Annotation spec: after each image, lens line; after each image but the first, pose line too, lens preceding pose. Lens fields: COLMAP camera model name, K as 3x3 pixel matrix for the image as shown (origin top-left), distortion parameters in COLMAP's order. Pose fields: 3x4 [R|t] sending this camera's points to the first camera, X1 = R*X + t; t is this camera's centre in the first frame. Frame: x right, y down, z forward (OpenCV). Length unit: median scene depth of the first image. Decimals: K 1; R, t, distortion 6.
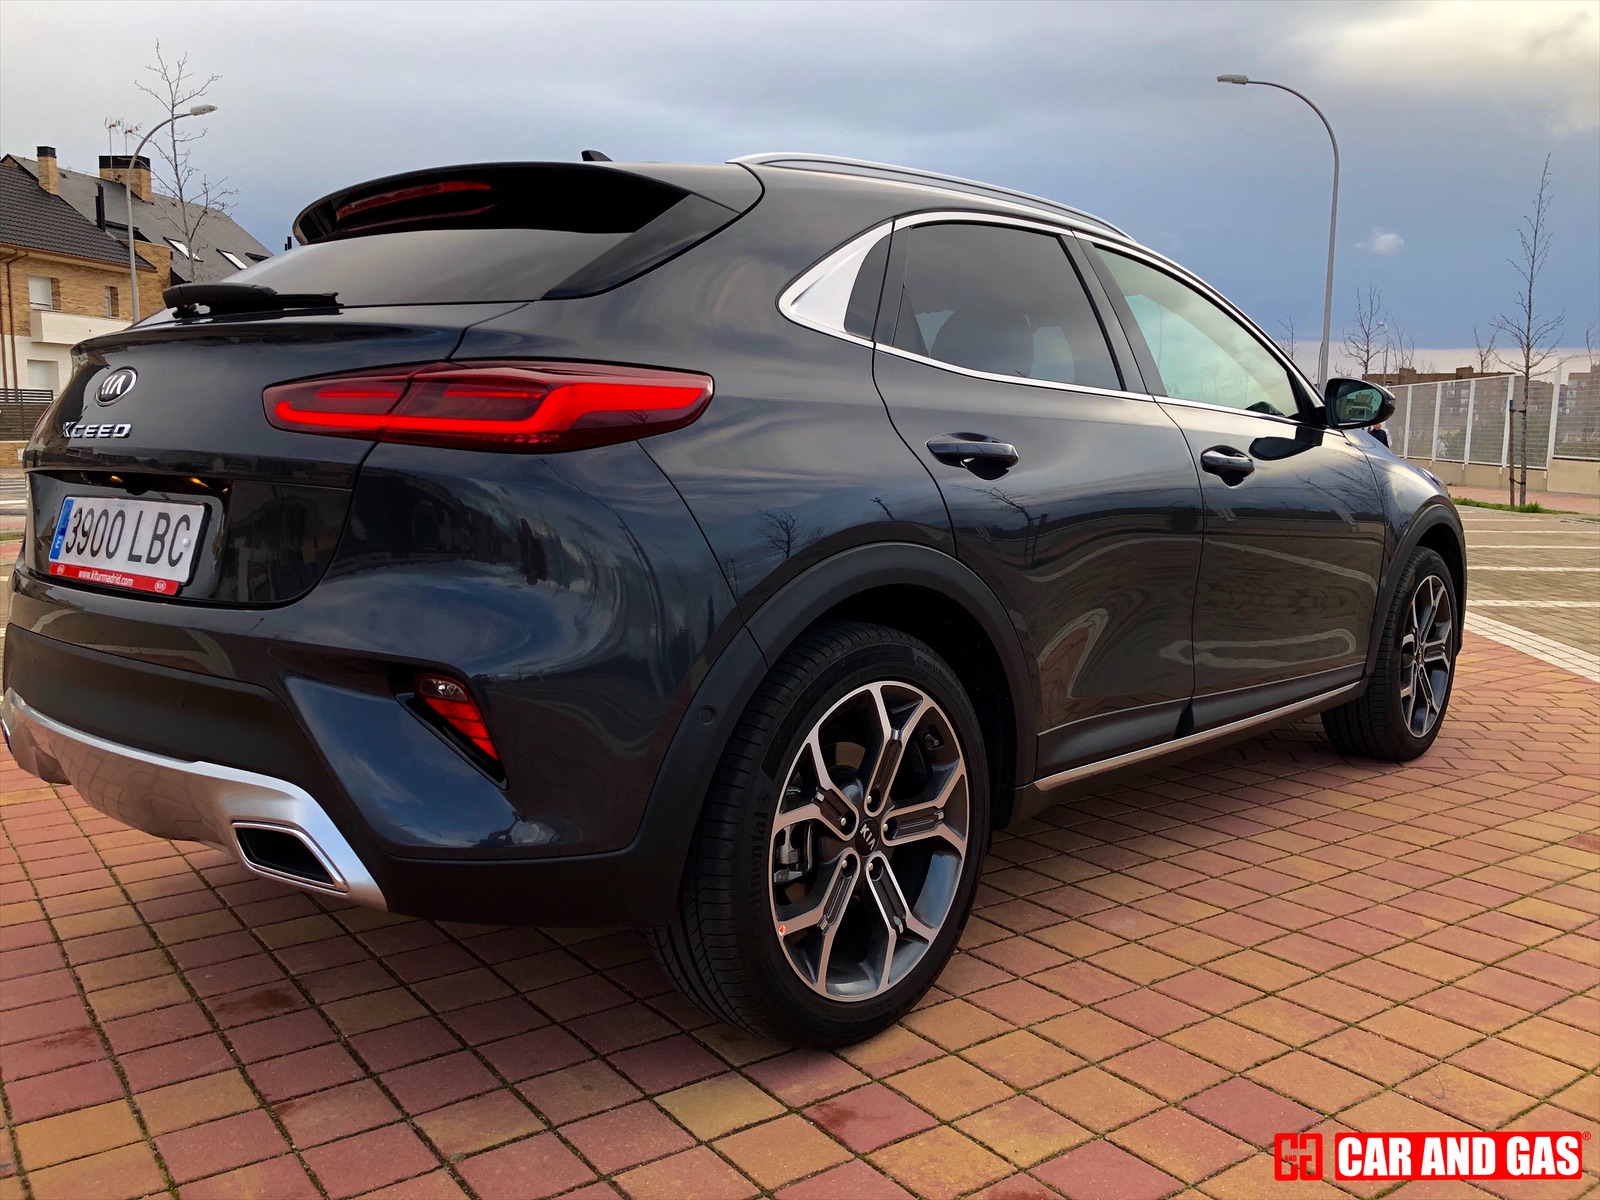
lens RADIAL K [[1297.2, 0, 808.9], [0, 1297.2, 595.7], [0, 0, 1]] dist [0.137250, -0.185567]
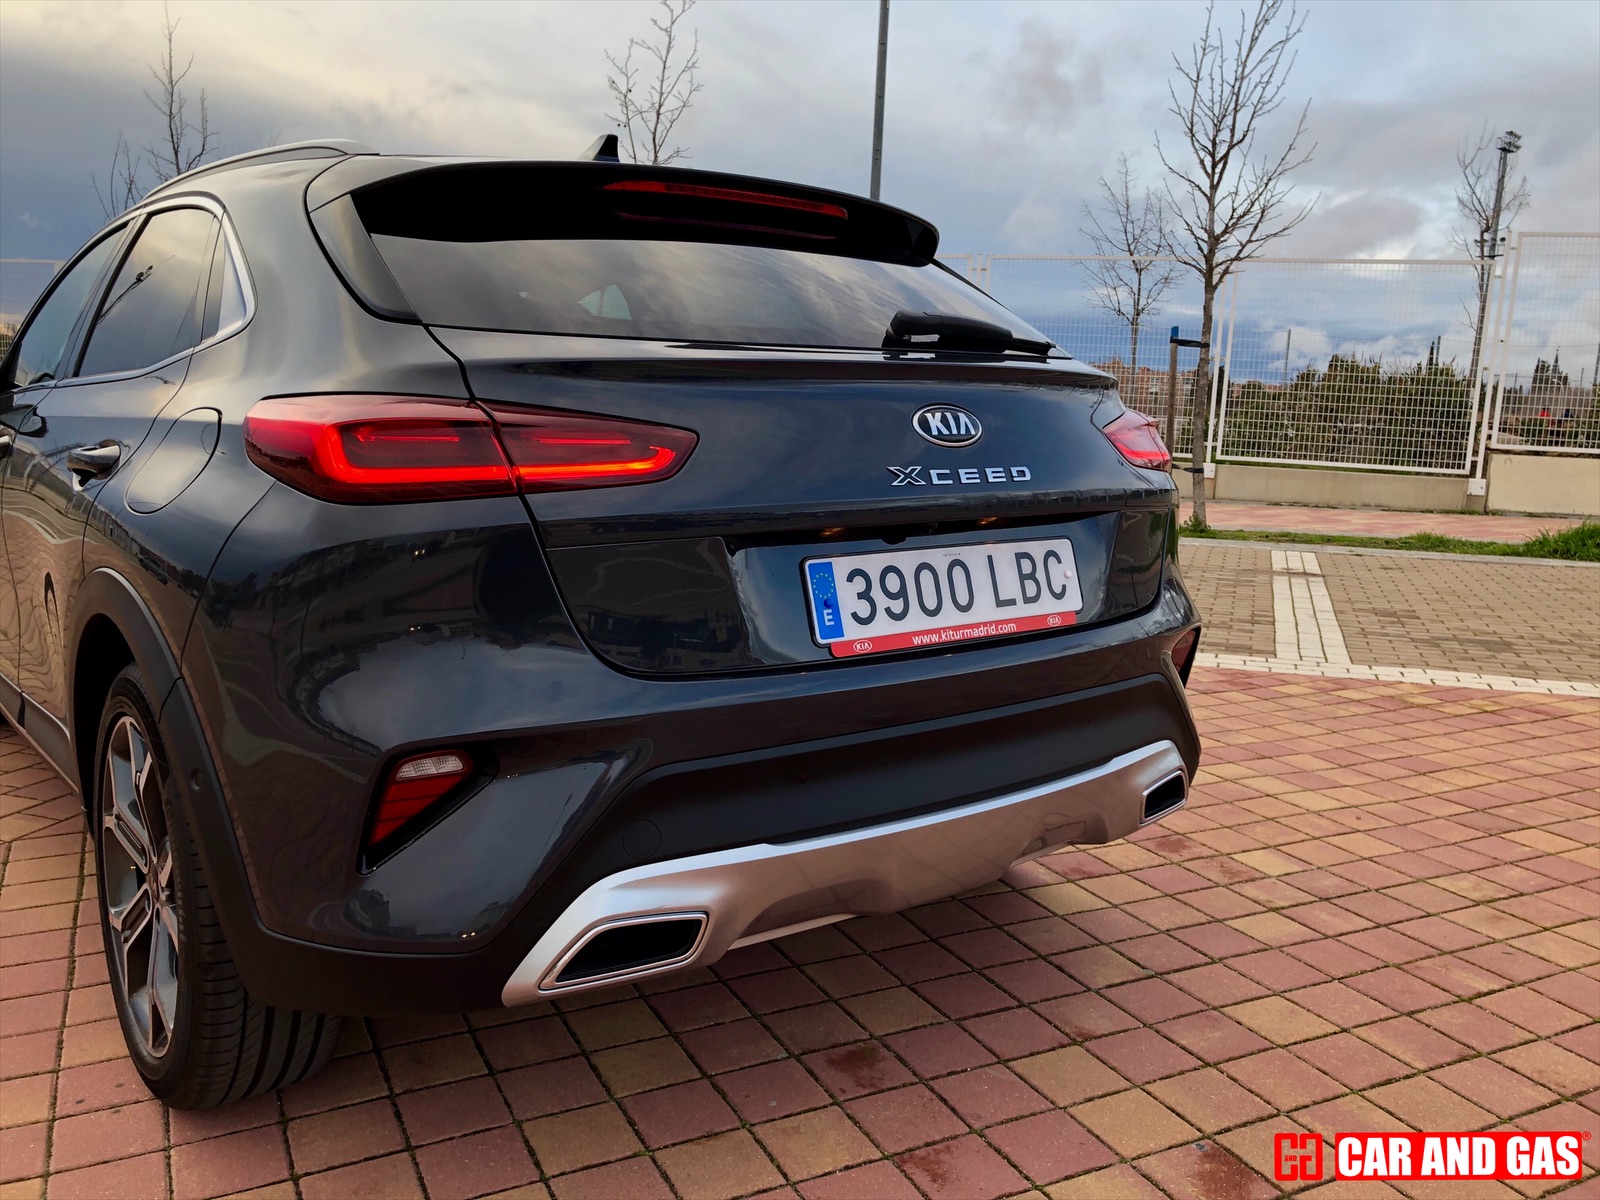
lens RADIAL K [[1297.2, 0, 808.9], [0, 1297.2, 595.7], [0, 0, 1]] dist [0.137250, -0.185567]
pose [[0.162040, -0.149814, 0.975346, -1.492028], [0.085554, 0.986819, 0.137362, -0.181034], [-0.983068, 0.061186, 0.172721, 0.989162]]
